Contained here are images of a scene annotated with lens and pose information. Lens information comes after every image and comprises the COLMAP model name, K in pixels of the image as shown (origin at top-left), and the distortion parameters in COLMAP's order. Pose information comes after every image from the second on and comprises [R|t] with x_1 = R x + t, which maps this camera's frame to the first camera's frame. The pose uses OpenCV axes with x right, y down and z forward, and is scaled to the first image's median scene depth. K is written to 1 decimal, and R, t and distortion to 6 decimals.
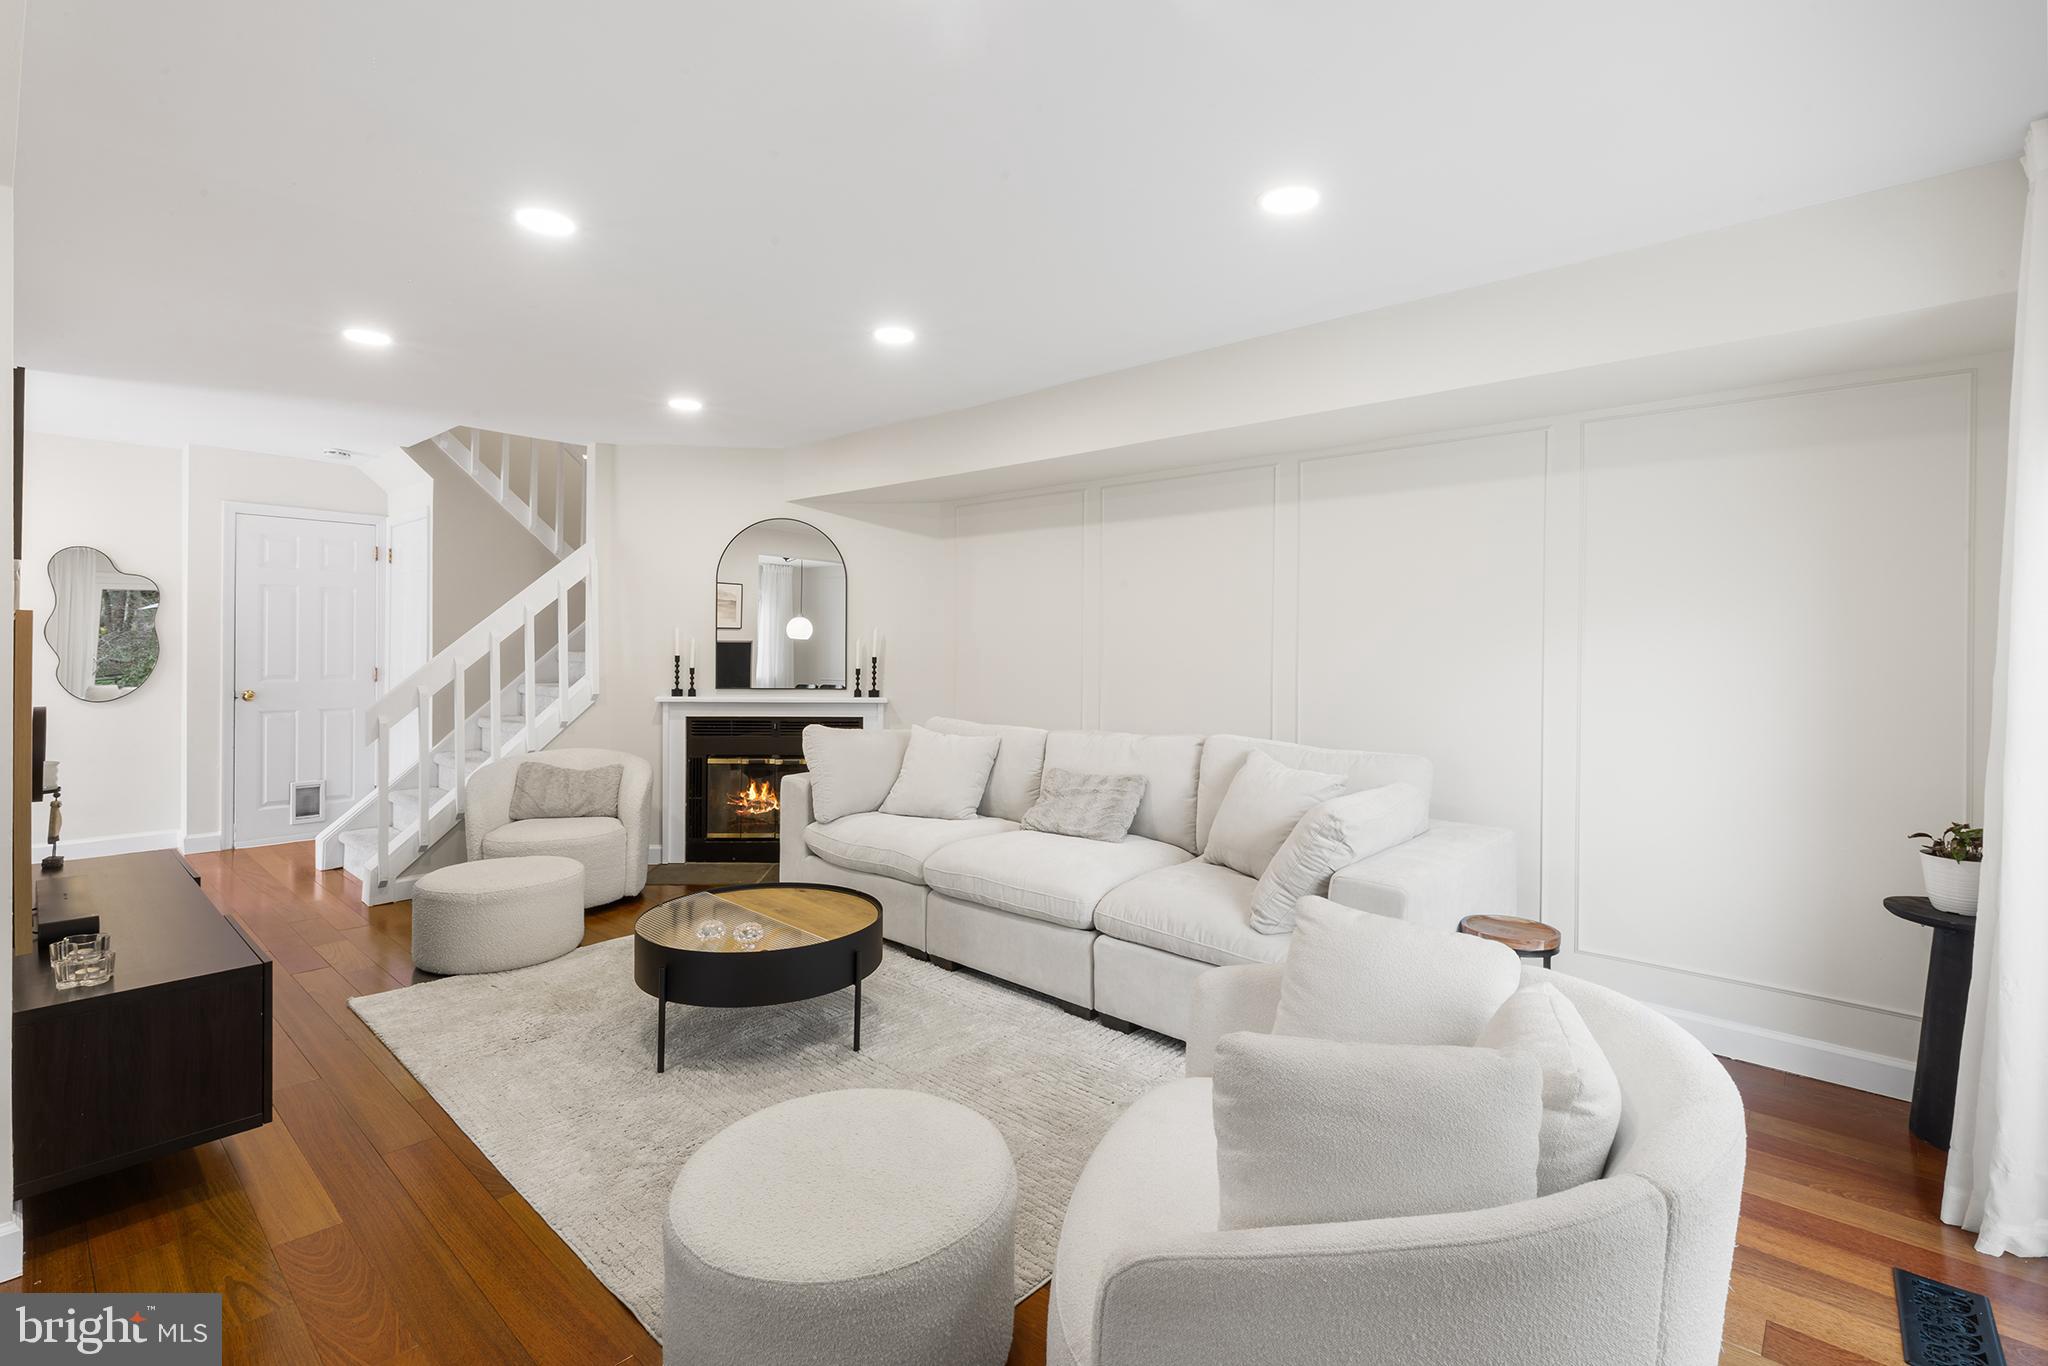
lens RADIAL K [[917.9, 0, 1035.0], [0, 917.9, 644.0], [0, 0, 1]] dist [0.002090, -0.000716]
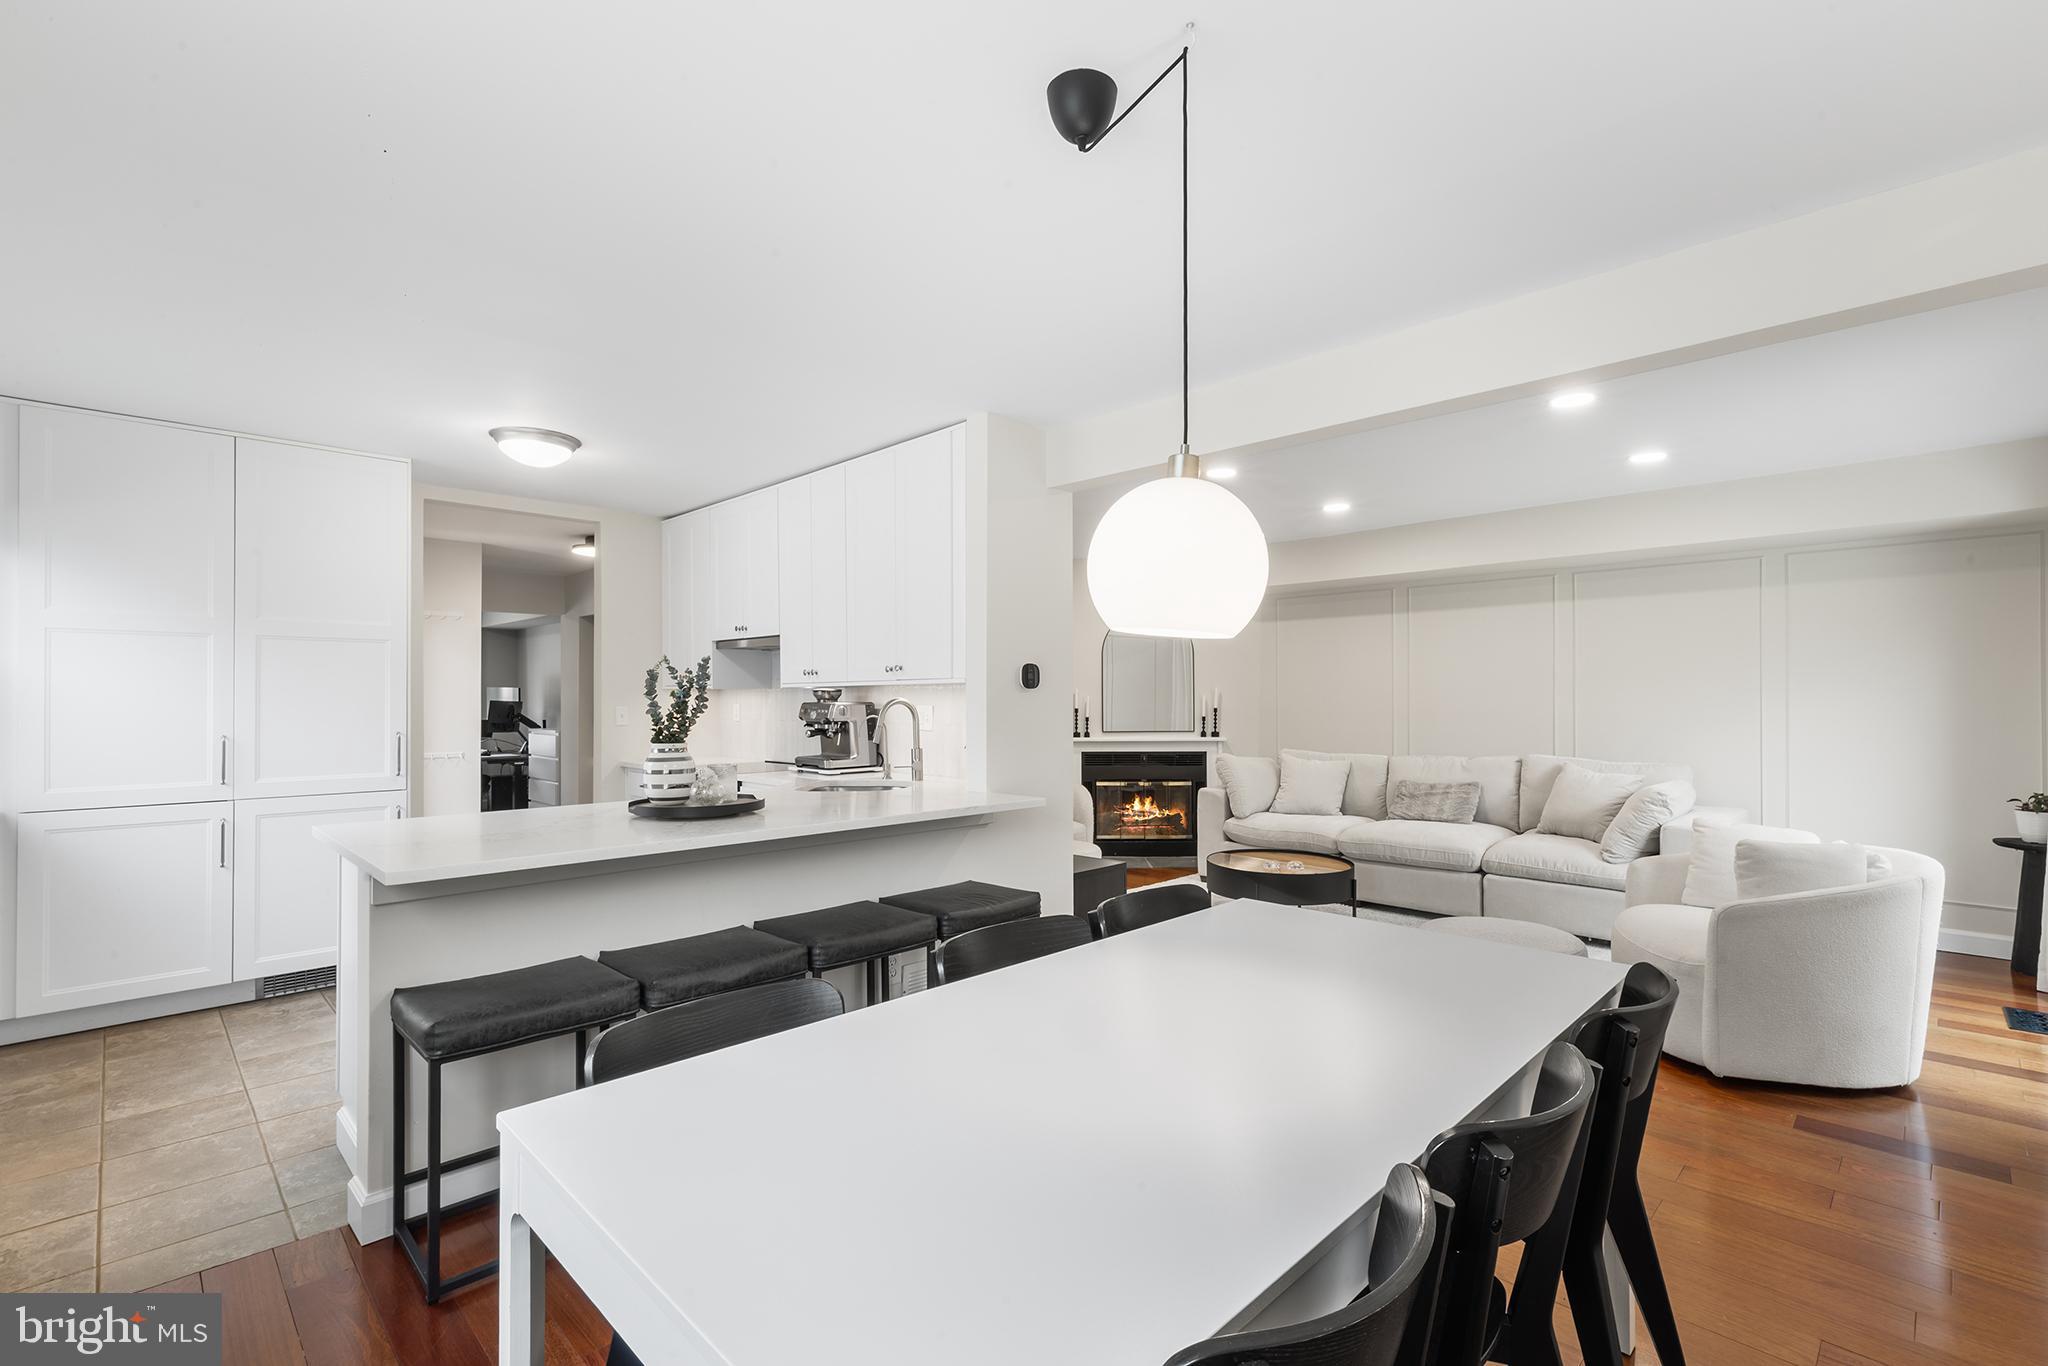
lens RADIAL K [[917.9, 0, 1021.7], [0, 917.9, 692.5], [0, 0, 1]] dist [0.002090, -0.000716]
pose [[0.998690, -0.009920, -0.050201, -0.549332], [0.009517, 0.999921, -0.008254, -0.000878], [0.050279, 0.007766, 0.998705, -0.555657]]
